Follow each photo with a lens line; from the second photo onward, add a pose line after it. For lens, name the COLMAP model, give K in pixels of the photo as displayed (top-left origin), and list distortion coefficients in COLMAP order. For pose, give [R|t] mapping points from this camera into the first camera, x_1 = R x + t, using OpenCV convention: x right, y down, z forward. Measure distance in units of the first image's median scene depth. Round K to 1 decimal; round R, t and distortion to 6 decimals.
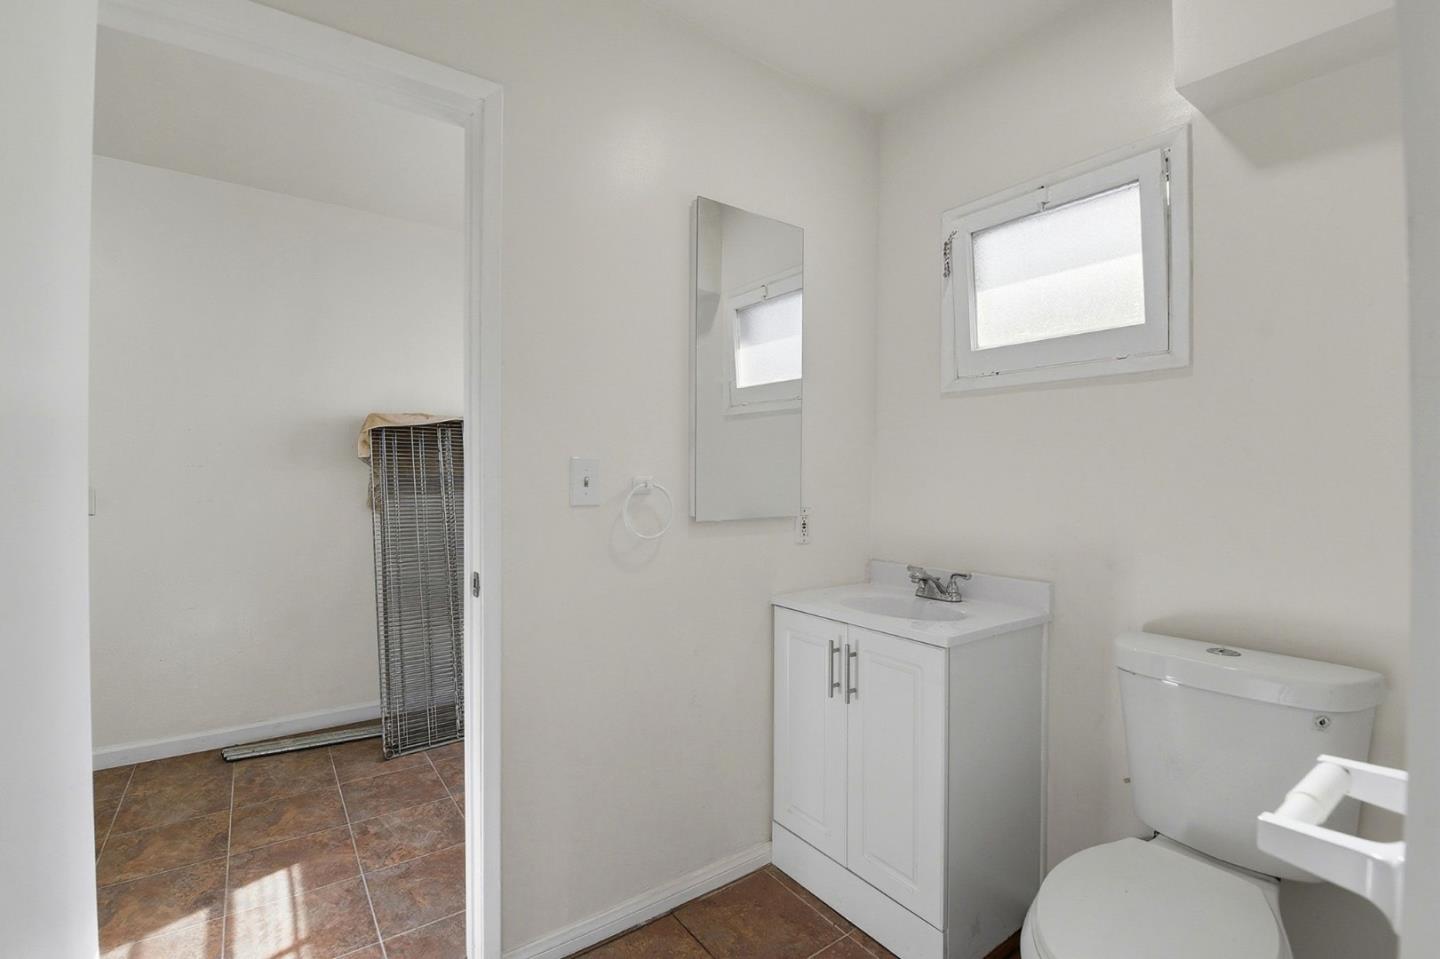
lens RADIAL K [[627.5, 0, 711.3], [0, 627.5, 474.9], [0, 0, 1]] dist [-0.001525, -0.009105]
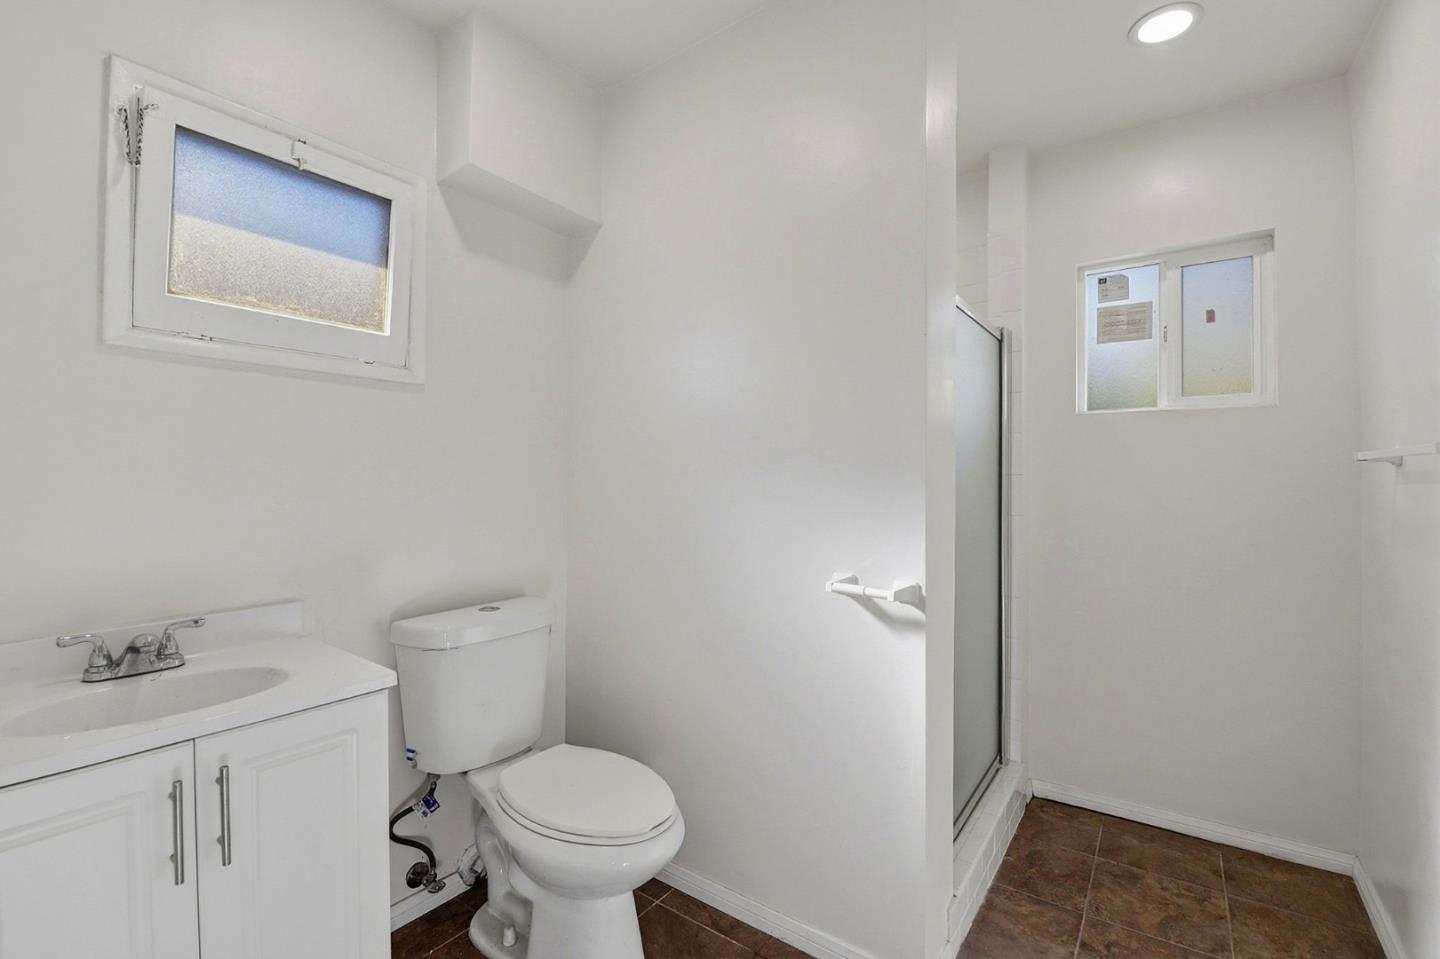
lens RADIAL K [[627.5, 0, 711.3], [0, 627.5, 474.9], [0, 0, 1]] dist [-0.001525, -0.009105]
pose [[-0.308156, 0.001365, 0.951335, -0.429908], [0.002073, 0.999998, -0.000763, -0.001170], [-0.951334, 0.001737, -0.308158, 0.686229]]
